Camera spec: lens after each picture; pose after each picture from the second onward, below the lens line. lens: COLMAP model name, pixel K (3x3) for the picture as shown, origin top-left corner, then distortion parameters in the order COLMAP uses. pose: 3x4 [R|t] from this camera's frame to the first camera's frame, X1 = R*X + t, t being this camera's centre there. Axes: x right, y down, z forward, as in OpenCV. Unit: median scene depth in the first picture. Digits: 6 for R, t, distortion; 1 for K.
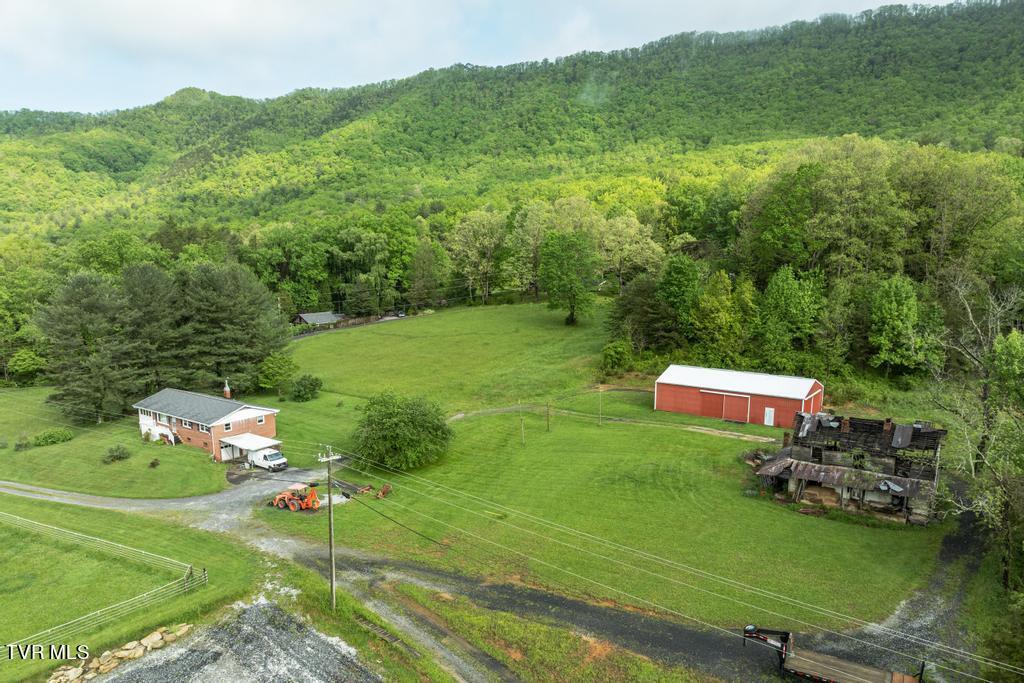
lens RADIAL K [[715.5, 0, 515.8], [0, 715.5, 376.2], [0, 0, 1]] dist [-0.024349, 0.007971]
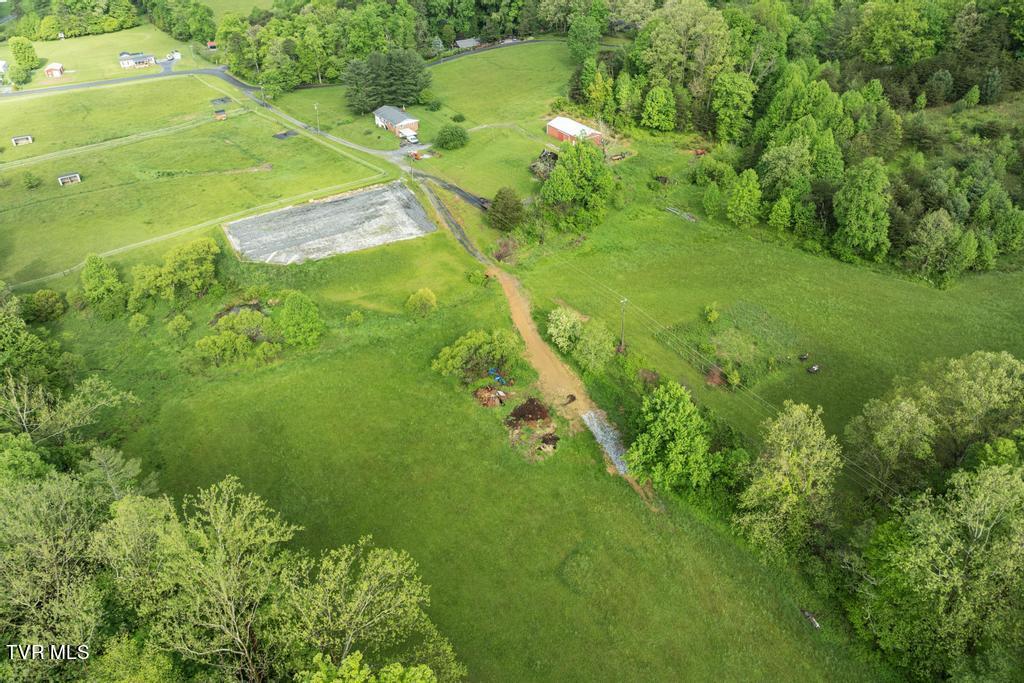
lens RADIAL K [[740.4, 0, 511.0], [0, 740.4, 270.0], [0, 0, 1]] dist [-0.023284, 0.003613]
pose [[0.944413, 0.159917, -0.287246, 0.102771], [-0.045271, 0.928659, 0.368162, -0.053646], [0.325629, -0.334693, 0.884277, -0.181252]]
